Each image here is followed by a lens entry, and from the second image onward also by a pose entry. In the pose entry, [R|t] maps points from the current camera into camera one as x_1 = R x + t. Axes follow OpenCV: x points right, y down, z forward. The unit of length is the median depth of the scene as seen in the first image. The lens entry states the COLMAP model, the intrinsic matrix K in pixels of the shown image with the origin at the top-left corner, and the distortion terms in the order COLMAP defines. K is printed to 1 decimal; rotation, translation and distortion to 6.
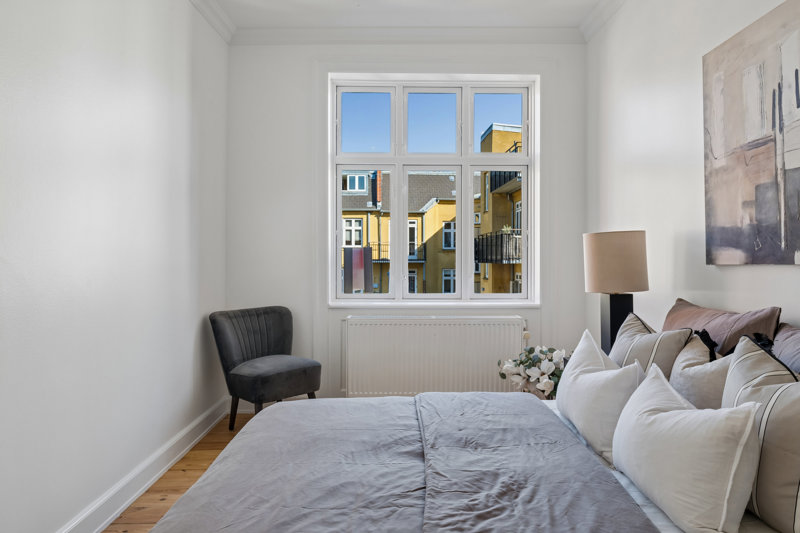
lens RADIAL K [[525.9, 0, 400.8], [0, 525.9, 264.8], [0, 0, 1]] dist [-0.000945, -0.003337]
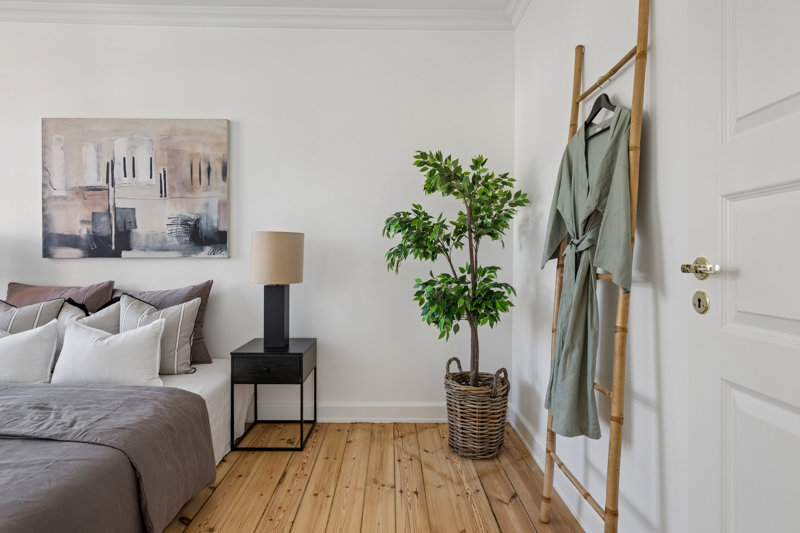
lens RADIAL K [[419.4, 0, 401.0], [0, 419.4, 254.5], [0, 0, 1]] dist [0.000014, 0.000210]
pose [[-0.008293, 0.011092, 0.999904, -0.643356], [0.001684, 0.999937, -0.011079, 0.005174], [-0.999964, 0.001592, -0.008312, -0.007369]]
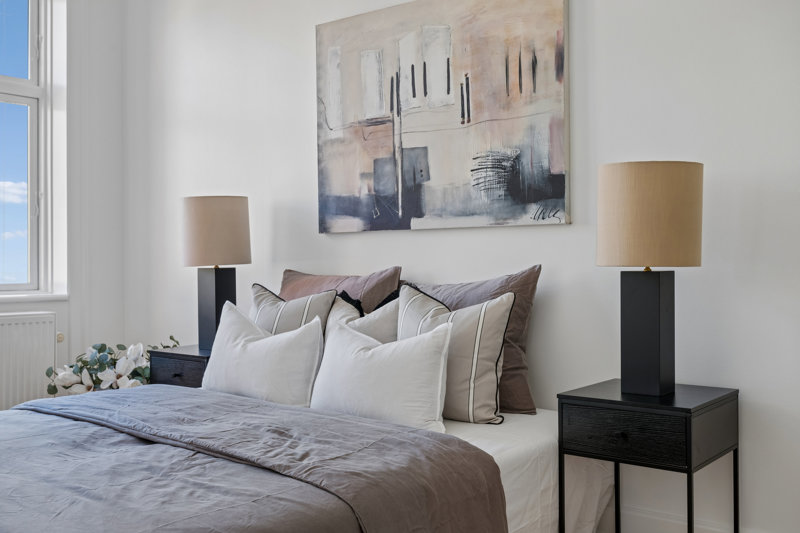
lens RADIAL K [[843.2, 0, 399.0], [0, 843.2, 261.4], [0, 0, 1]] dist [0.005270, 0.000000]
pose [[0.630769, 0.004206, 0.775959, -0.595893], [0.003703, 0.999958, -0.008431, 0.070512], [-0.775962, 0.008191, 0.630726, -0.139653]]
